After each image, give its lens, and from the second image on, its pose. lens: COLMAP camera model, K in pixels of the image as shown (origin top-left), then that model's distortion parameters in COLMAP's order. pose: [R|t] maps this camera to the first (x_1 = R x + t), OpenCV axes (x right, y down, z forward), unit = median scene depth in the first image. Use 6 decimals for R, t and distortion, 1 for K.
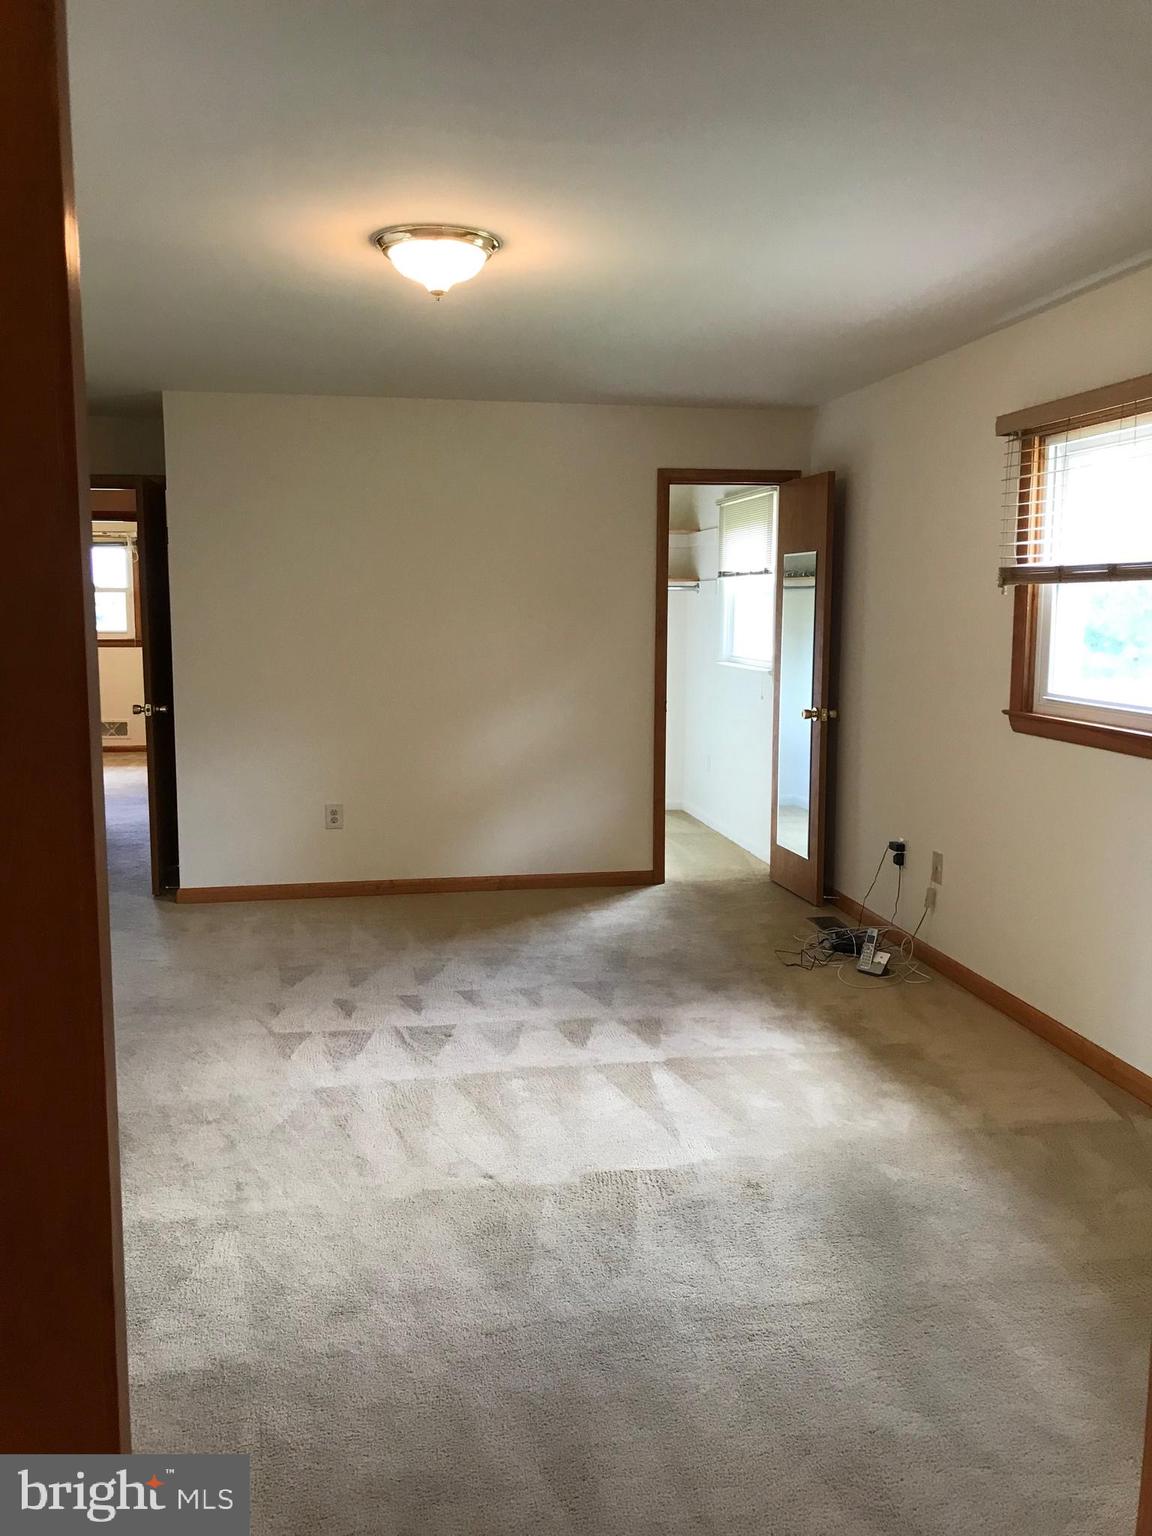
lens RADIAL K [[1255.2, 0, 577.1], [0, 1255.2, 720.2], [0, 0, 1]] dist [0.090486, -0.211341]
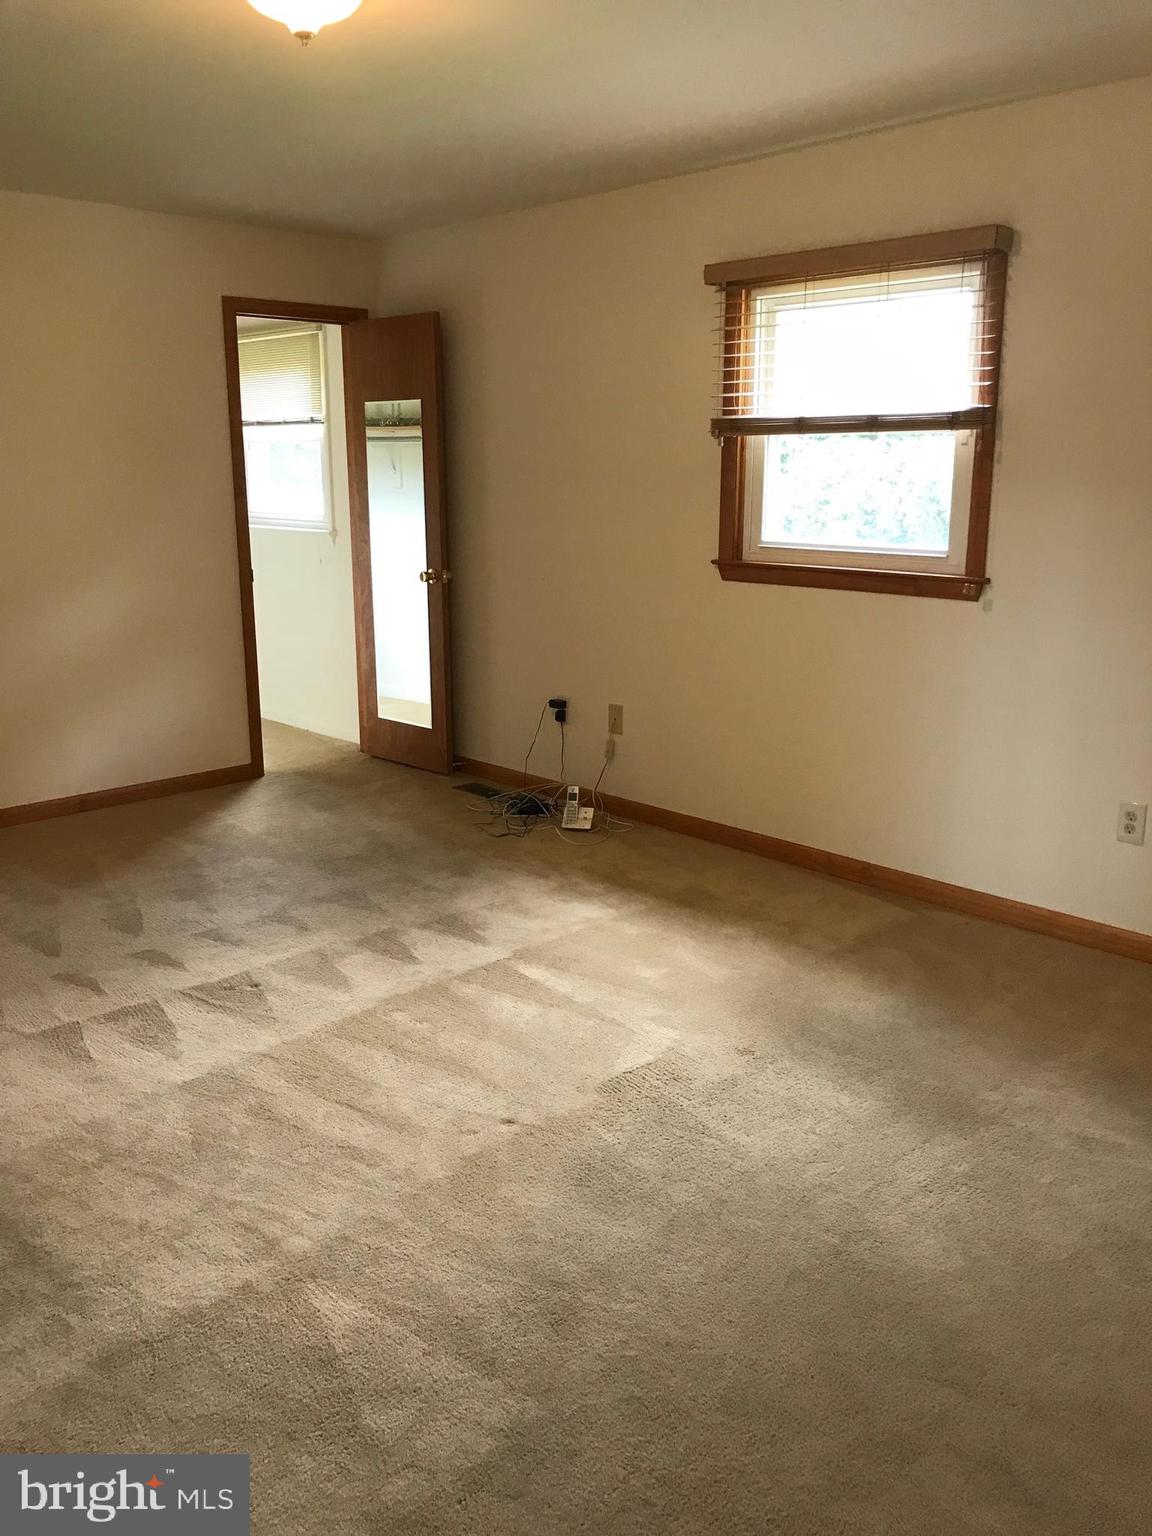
lens RADIAL K [[1255.2, 0, 577.1], [0, 1255.2, 720.2], [0, 0, 1]] dist [0.090486, -0.211341]
pose [[0.829624, -0.116165, 0.546104, -0.343544], [0.056850, 0.990608, 0.124354, -0.012623], [-0.555421, -0.072122, 0.828436, 0.199651]]
